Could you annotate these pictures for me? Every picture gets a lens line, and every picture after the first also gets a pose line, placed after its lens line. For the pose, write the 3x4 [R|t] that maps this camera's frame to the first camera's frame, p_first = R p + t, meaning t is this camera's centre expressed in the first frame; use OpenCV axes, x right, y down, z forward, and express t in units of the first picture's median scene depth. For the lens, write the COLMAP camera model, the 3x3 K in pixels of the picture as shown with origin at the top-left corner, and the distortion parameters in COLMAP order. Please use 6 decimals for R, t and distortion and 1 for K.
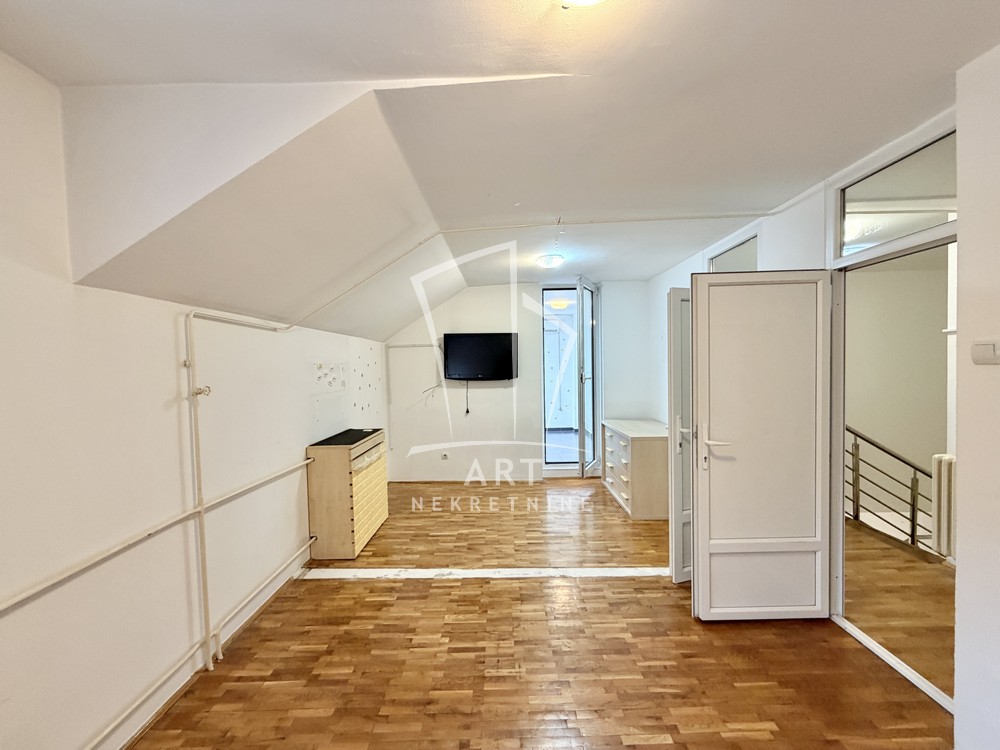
lens RADIAL K [[397.8, 0, 495.3], [0, 397.8, 376.0], [0, 0, 1]] dist [-0.000047, -0.000311]
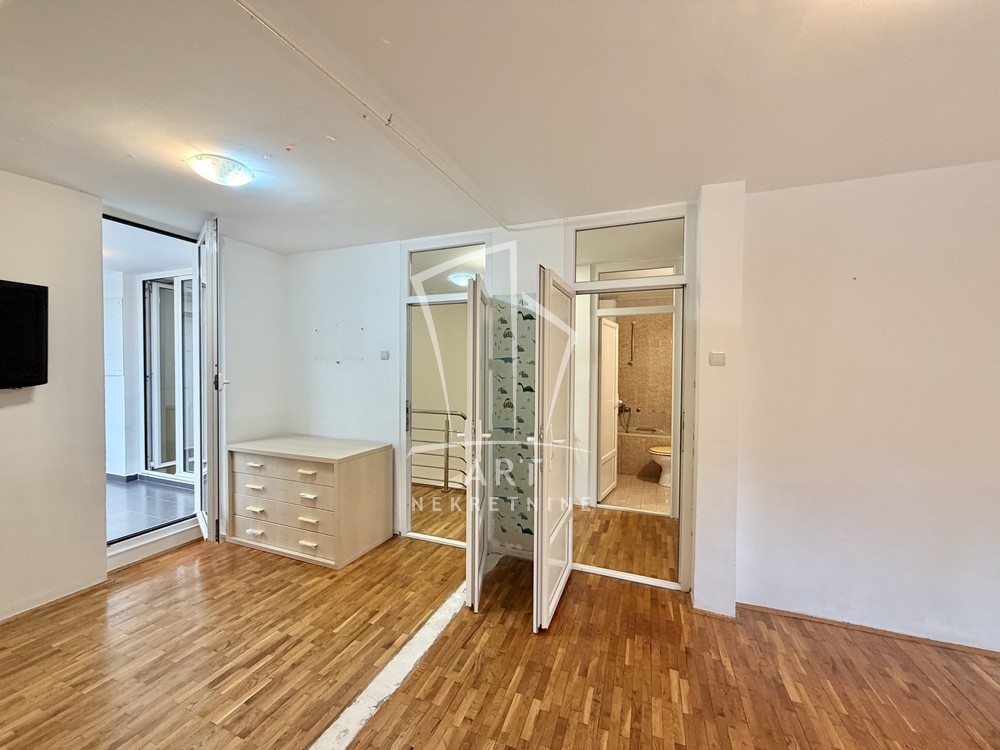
lens RADIAL K [[397.8, 0, 495.3], [0, 397.8, 376.0], [0, 0, 1]] dist [-0.000047, -0.000311]
pose [[0.357121, 0.002874, 0.934054, -0.315797], [0.010288, 0.999923, -0.007010, 0.007950], [-0.934002, 0.012113, 0.357063, 0.578144]]
